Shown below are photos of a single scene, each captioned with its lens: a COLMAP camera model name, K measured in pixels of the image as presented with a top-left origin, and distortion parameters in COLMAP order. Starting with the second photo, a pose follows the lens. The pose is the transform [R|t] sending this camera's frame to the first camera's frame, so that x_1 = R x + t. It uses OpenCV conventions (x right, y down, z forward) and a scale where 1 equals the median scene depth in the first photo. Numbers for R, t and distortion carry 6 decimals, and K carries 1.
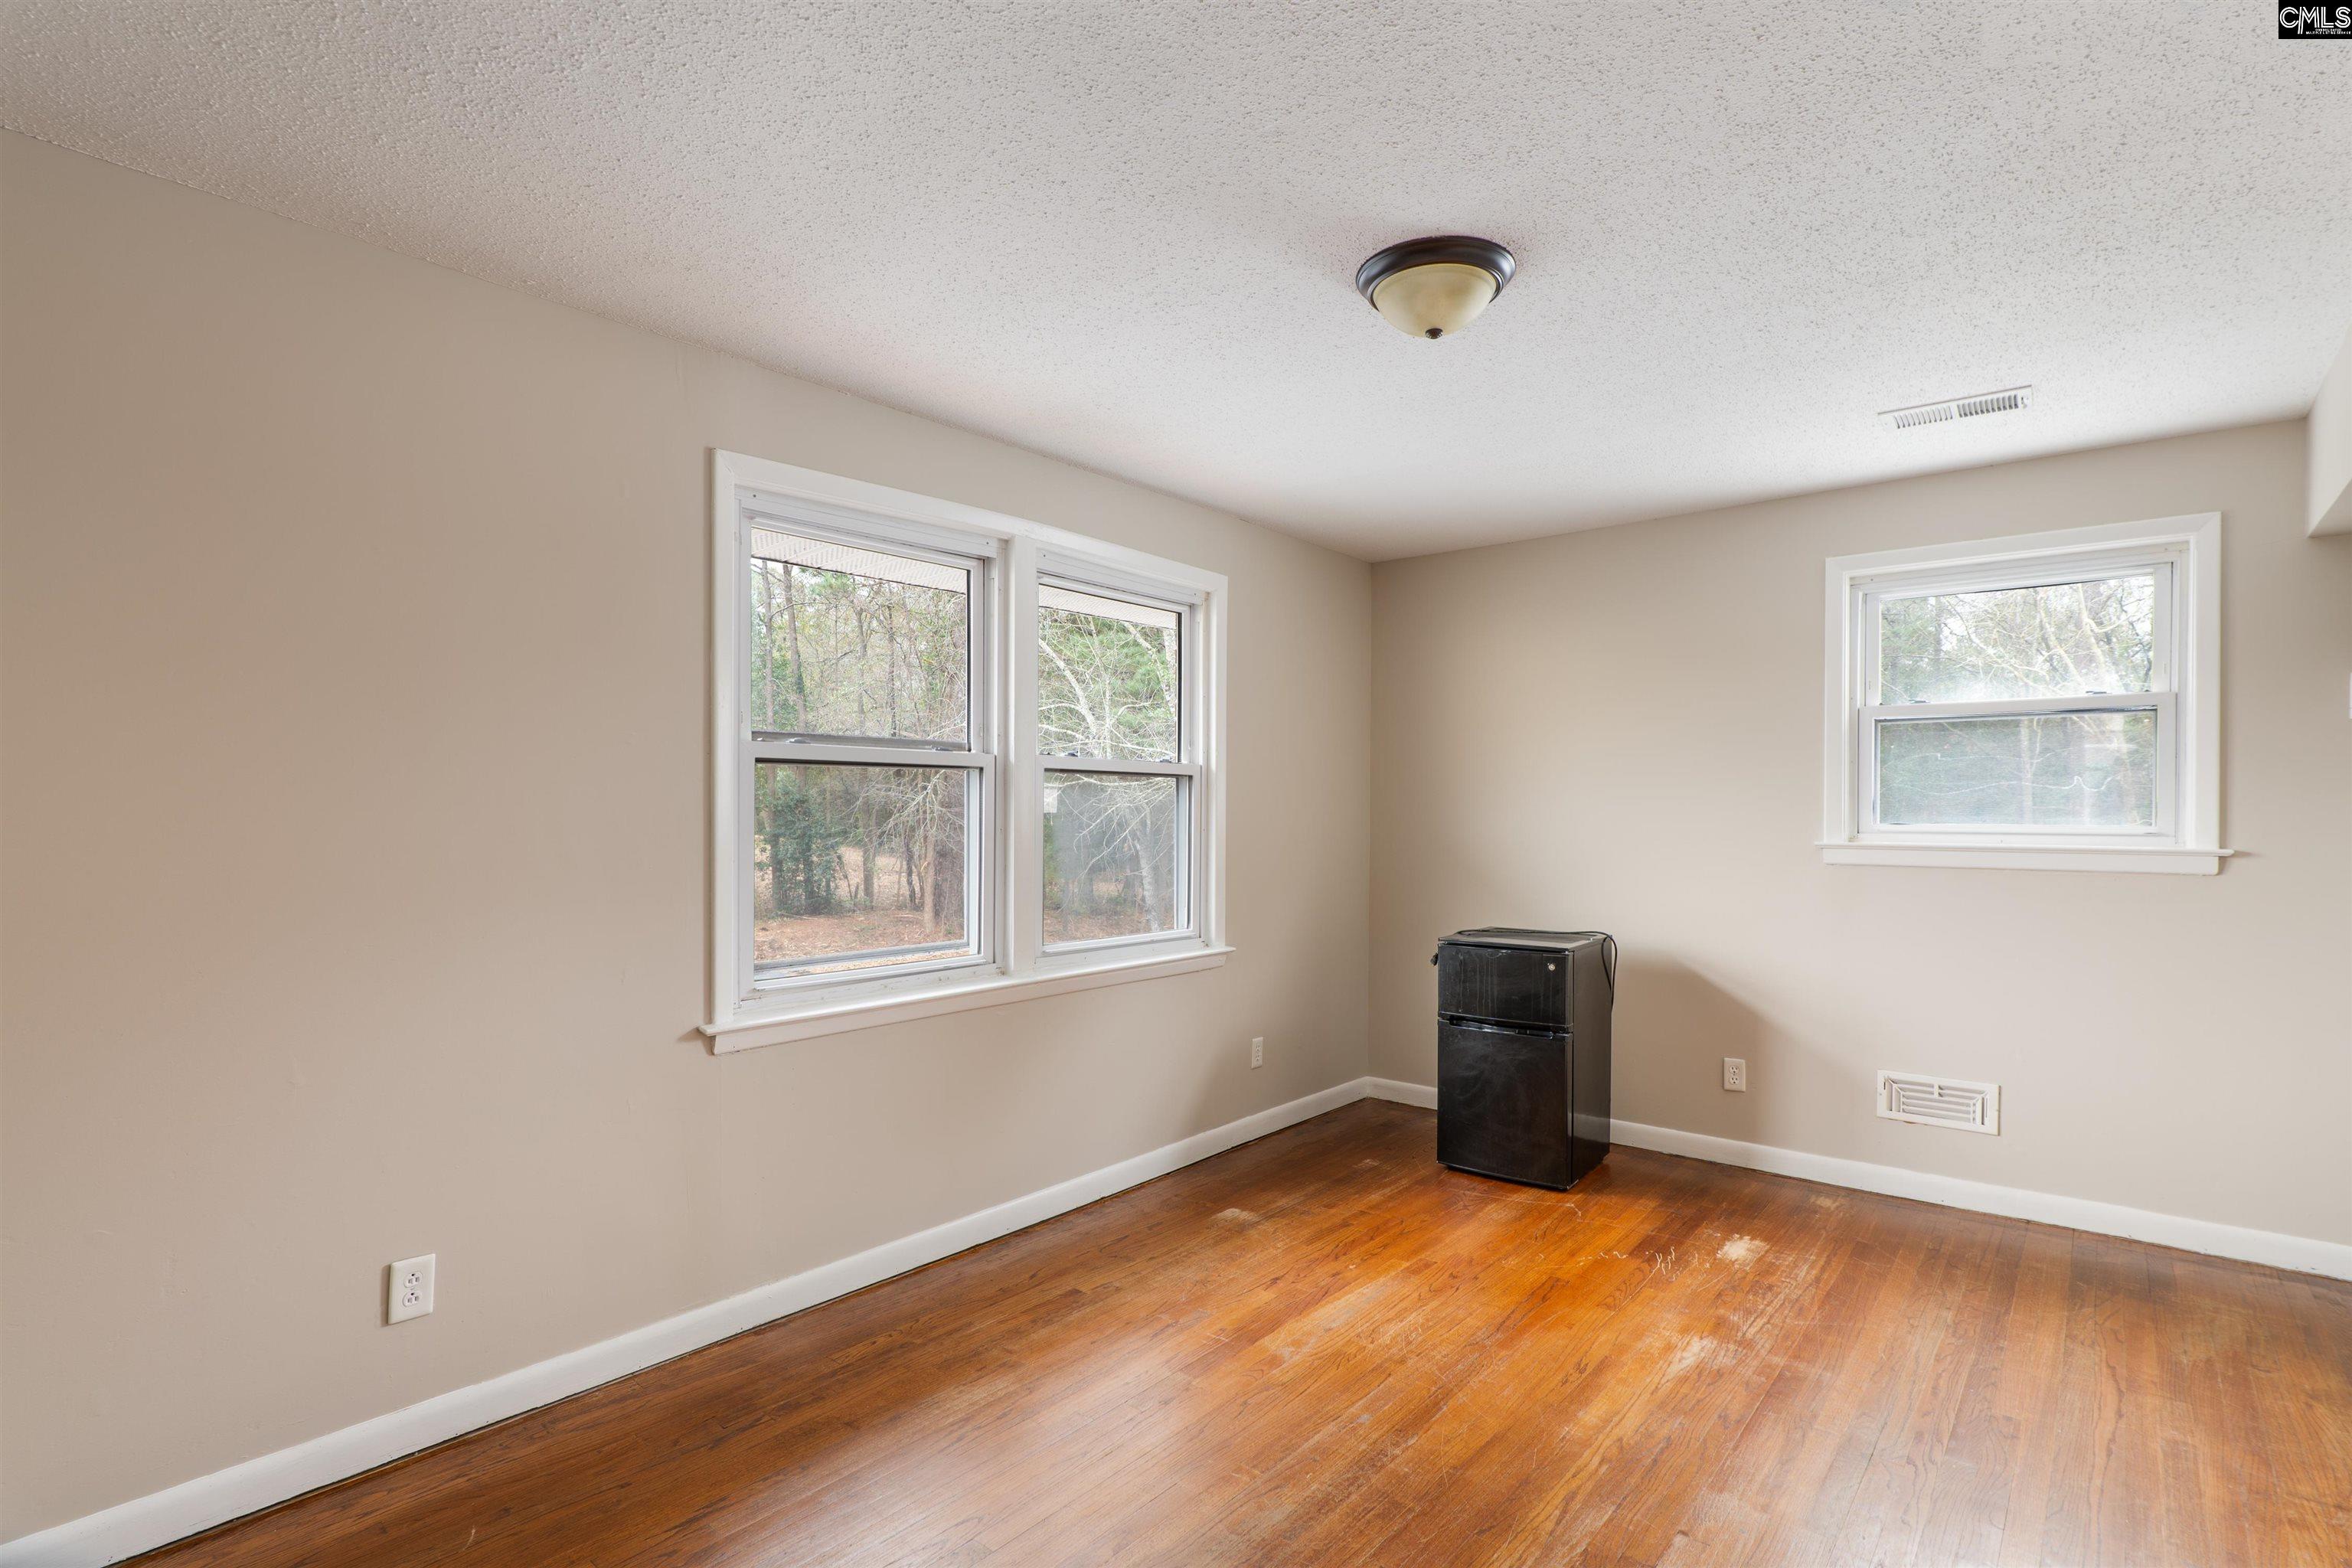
lens RADIAL K [[1102.1, 0, 1172.9], [0, 1102.1, 807.4], [0, 0, 1]] dist [0.001876, 0.000323]
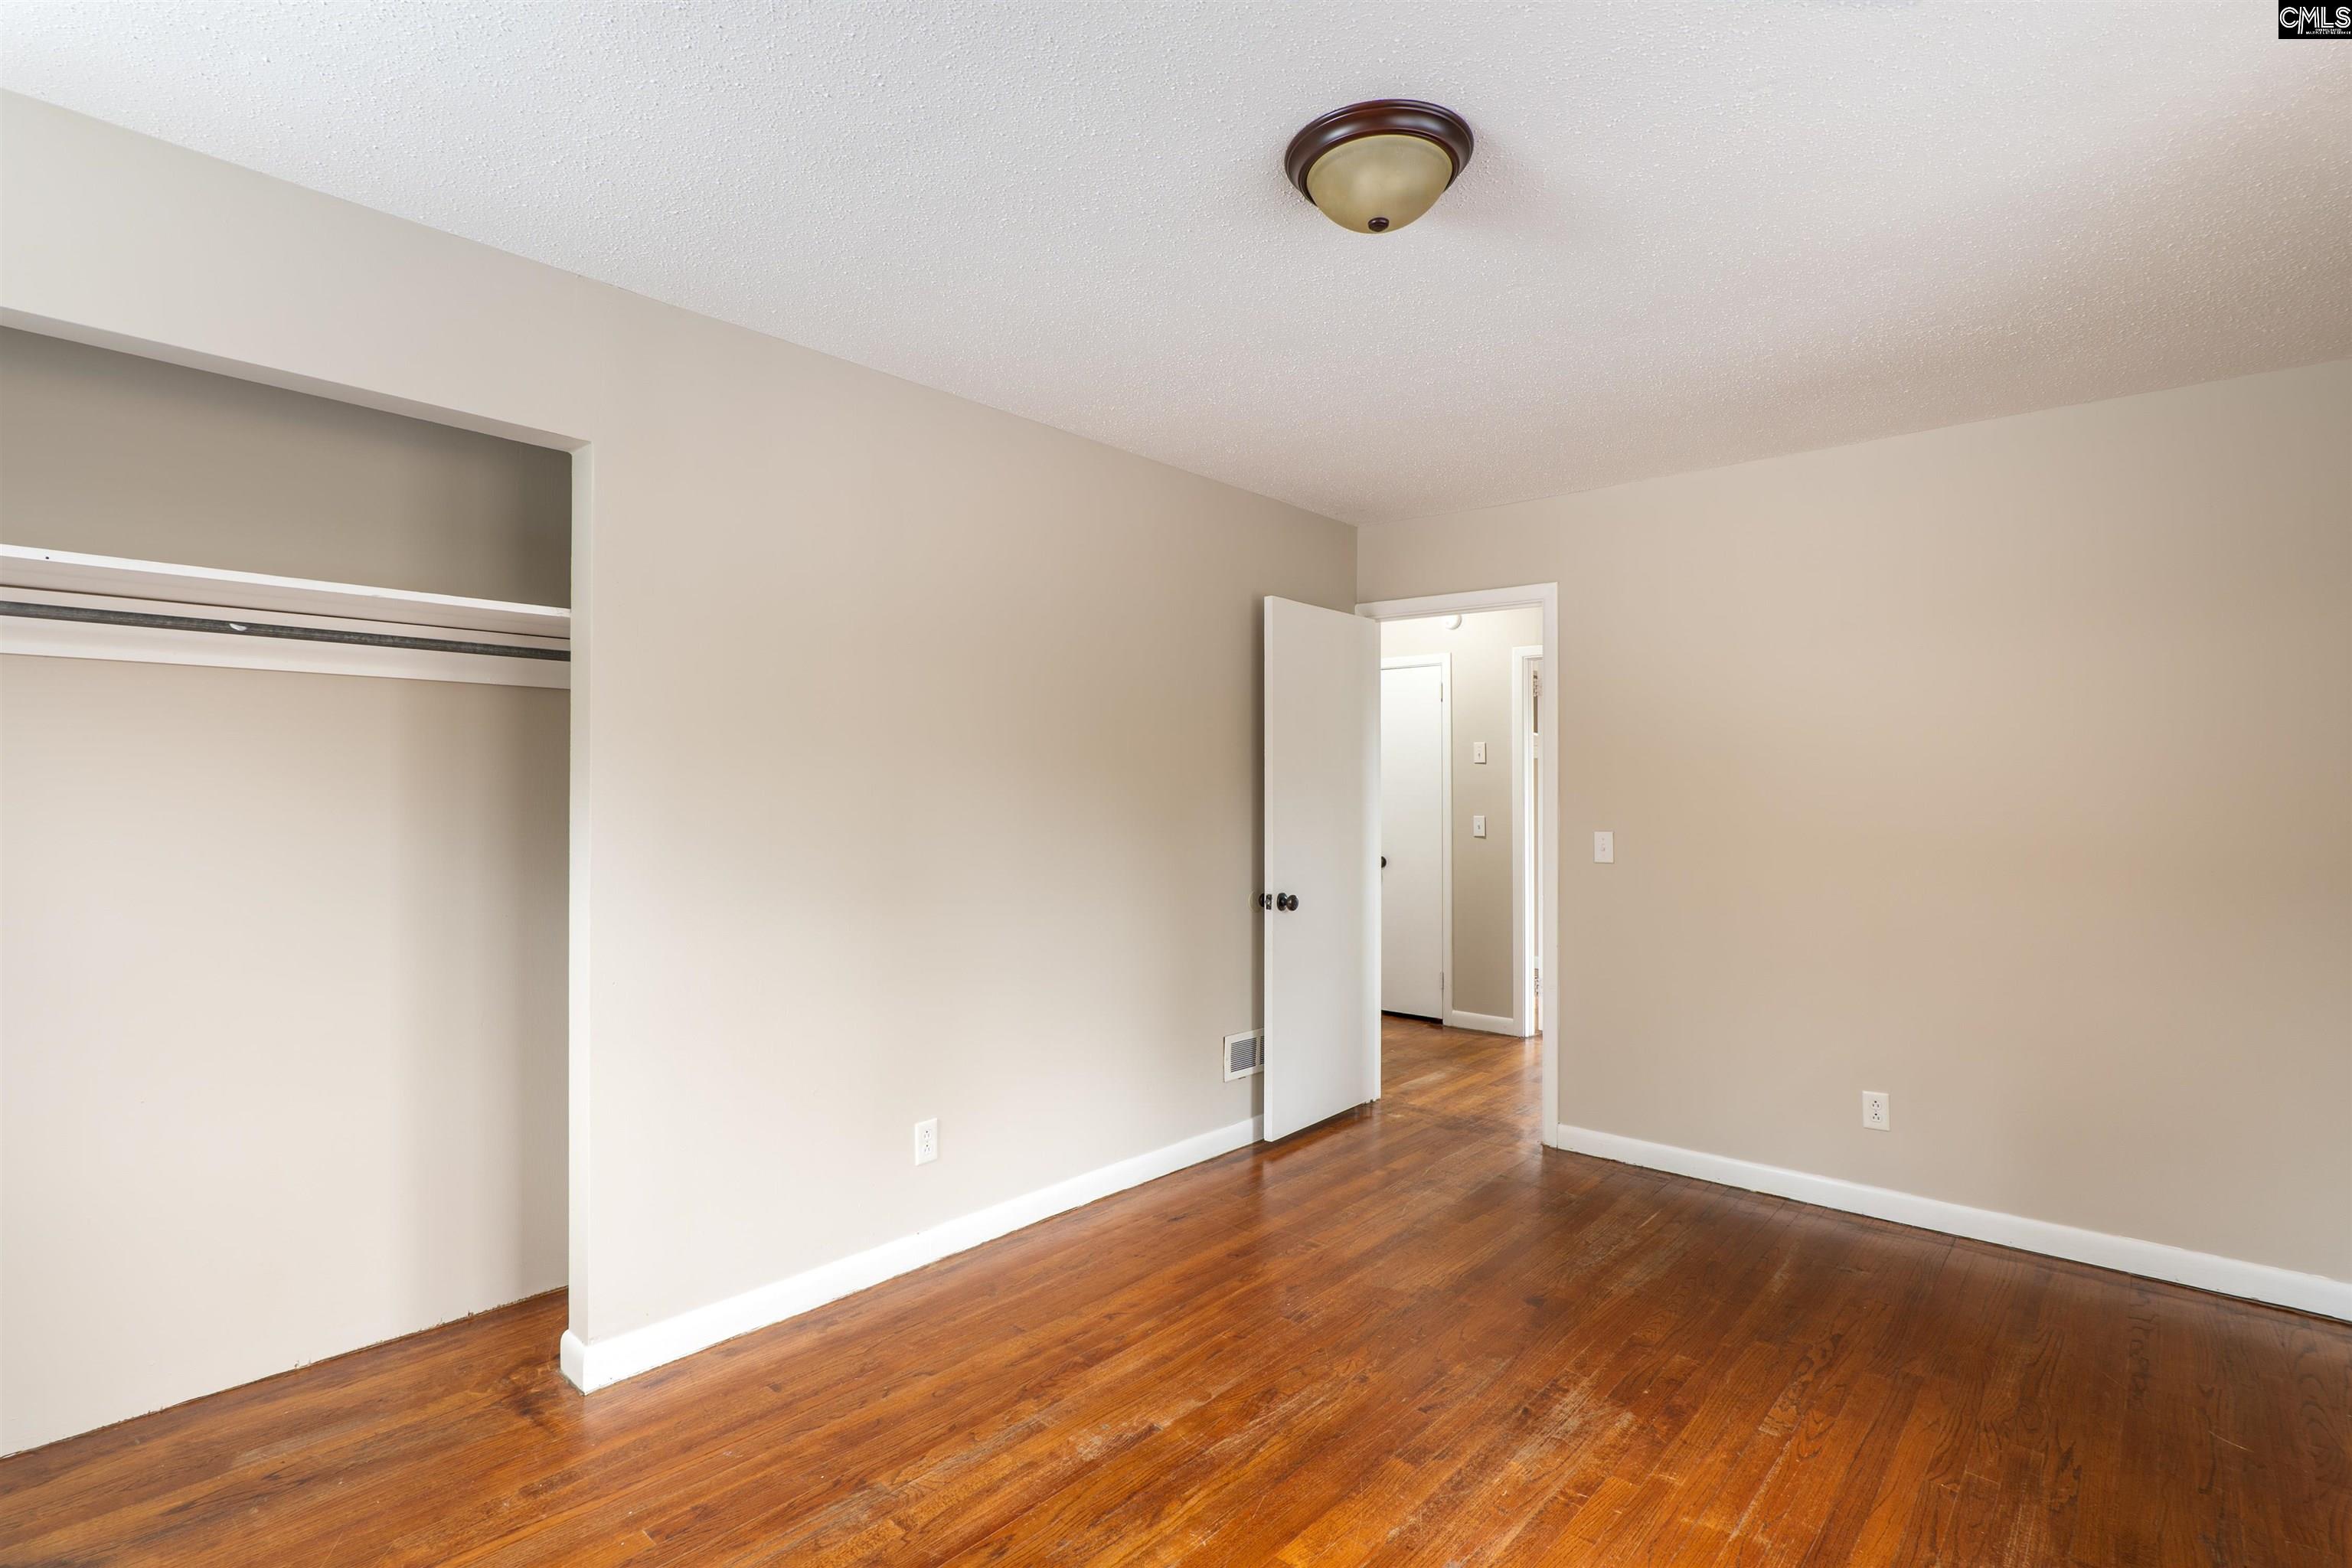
lens RADIAL K [[1102.1, 0, 1176.3], [0, 1102.1, 790.3], [0, 0, 1]] dist [0.001876, 0.000323]
pose [[-0.999884, -0.006858, 0.013583, 0.390977], [-0.007050, 0.999876, -0.014103, 0.015805], [-0.013485, -0.014198, -0.999808, 1.929396]]
